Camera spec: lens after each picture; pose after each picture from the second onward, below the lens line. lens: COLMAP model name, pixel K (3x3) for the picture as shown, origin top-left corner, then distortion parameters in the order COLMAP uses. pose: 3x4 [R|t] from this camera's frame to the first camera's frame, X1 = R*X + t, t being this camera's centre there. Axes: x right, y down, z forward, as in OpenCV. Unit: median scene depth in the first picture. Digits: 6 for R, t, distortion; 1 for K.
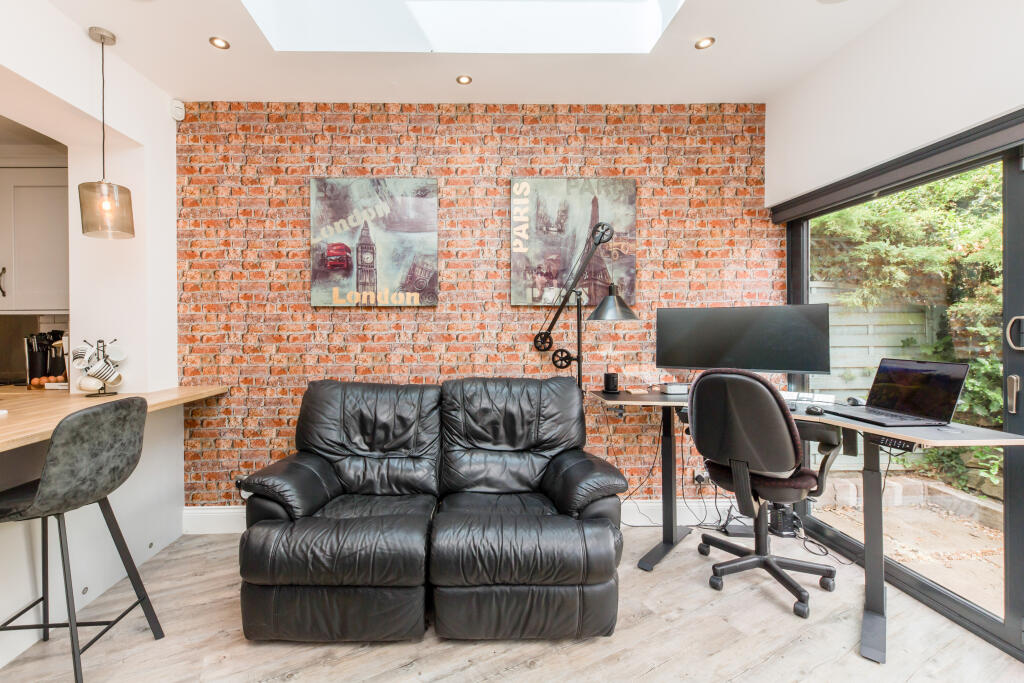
lens RADIAL K [[427.3, 0, 508.5], [0, 427.3, 331.3], [0, 0, 1]] dist [-0.007536, -0.000947]
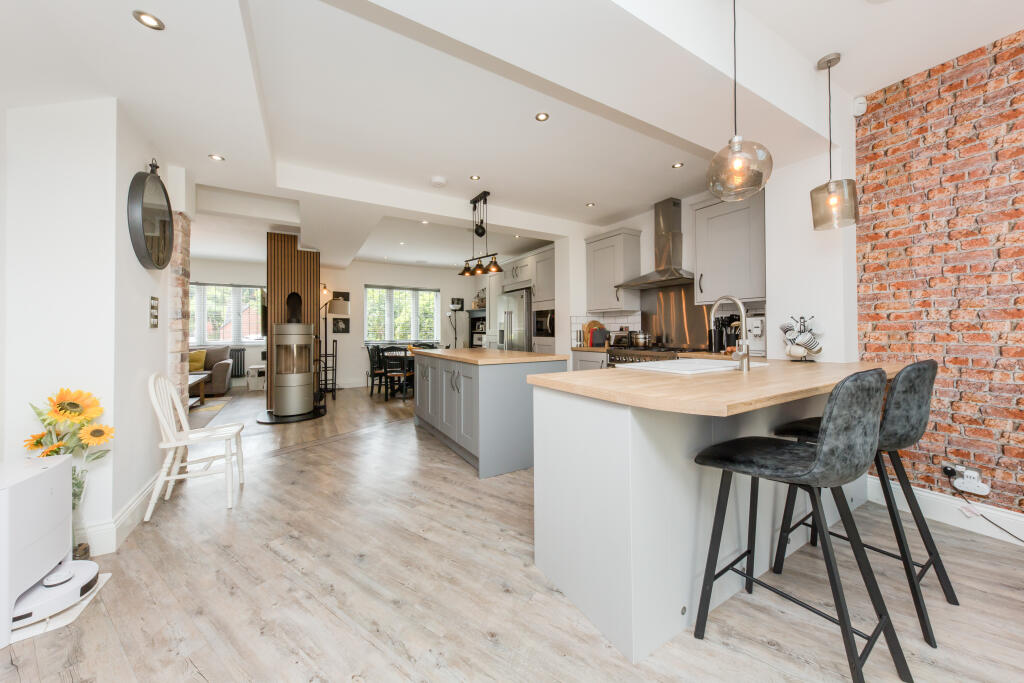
lens RADIAL K [[366.5, 0, 506.5], [0, 366.5, 326.2], [0, 0, 1]] dist [-0.000053, -0.000022]
pose [[0.442558, -0.006816, -0.896714, -0.336136], [-0.006128, 0.999925, -0.010625, 0.056145], [0.896719, 0.010197, 0.442483, -0.216434]]
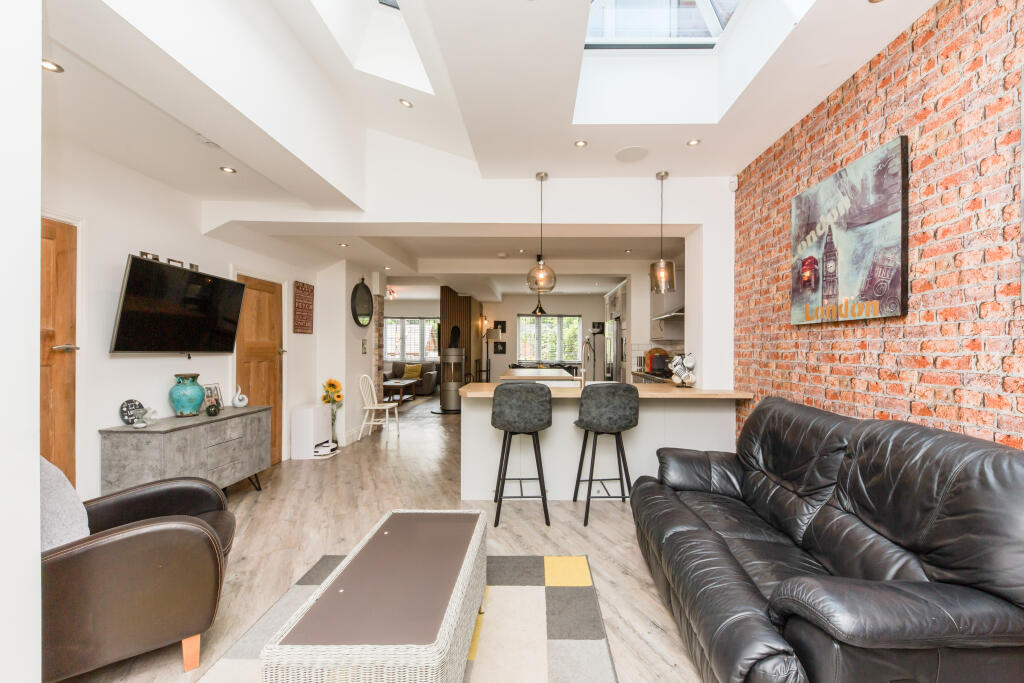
lens RADIAL K [[427.3, 0, 511.7], [0, 427.3, 347.3], [0, 0, 1]] dist [-0.007536, -0.000947]
pose [[-0.120068, 0.006755, -0.992743, 0.622613], [-0.010447, 0.999913, 0.008067, -0.006638], [0.992711, 0.011340, -0.119987, 0.457831]]
